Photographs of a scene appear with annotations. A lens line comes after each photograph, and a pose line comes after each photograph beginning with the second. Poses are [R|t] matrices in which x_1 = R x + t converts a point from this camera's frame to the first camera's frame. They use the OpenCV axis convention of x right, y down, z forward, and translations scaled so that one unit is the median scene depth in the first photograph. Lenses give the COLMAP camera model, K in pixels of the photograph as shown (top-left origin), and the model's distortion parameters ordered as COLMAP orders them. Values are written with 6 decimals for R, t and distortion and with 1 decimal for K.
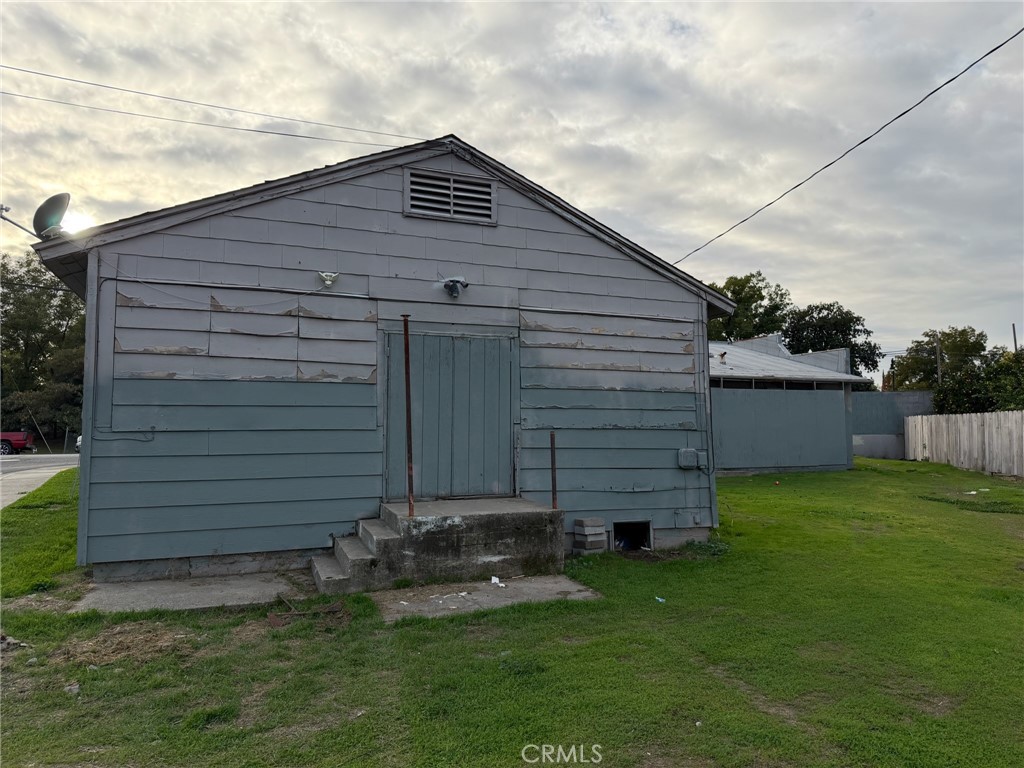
lens RADIAL K [[726.4, 0, 512.4], [0, 726.4, 386.1], [0, 0, 1]] dist [0.046339, -0.079131]
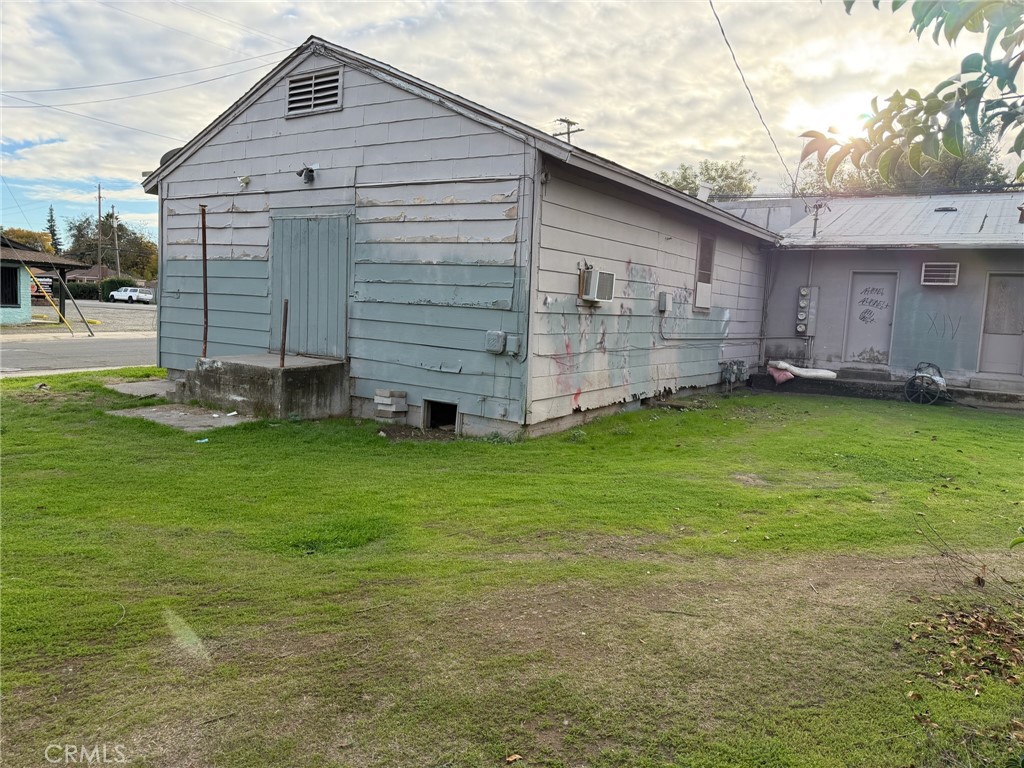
lens RADIAL K [[726.4, 0, 518.4], [0, 726.4, 392.2], [0, 0, 1]] dist [0.046339, -0.079131]
pose [[0.549701, 0.130812, -0.825055, 1.064438], [0.006876, 0.986921, 0.161057, 0.019763], [0.835333, -0.094207, 0.541612, 0.588161]]
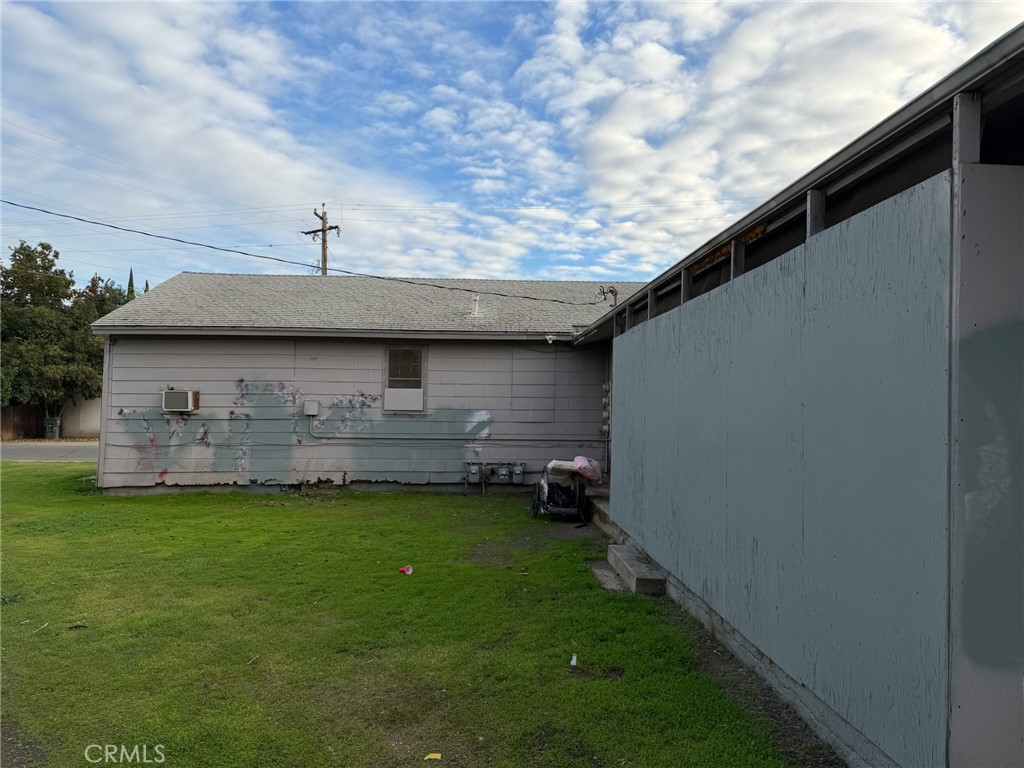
lens RADIAL K [[726.4, 0, 515.5], [0, 726.4, 383.3], [0, 0, 1]] dist [0.046339, -0.079131]
pose [[-0.337773, -0.022704, -0.940954, 1.467904], [0.062750, 0.996942, -0.046580, 0.118867], [0.939134, -0.074779, -0.335315, 2.447053]]
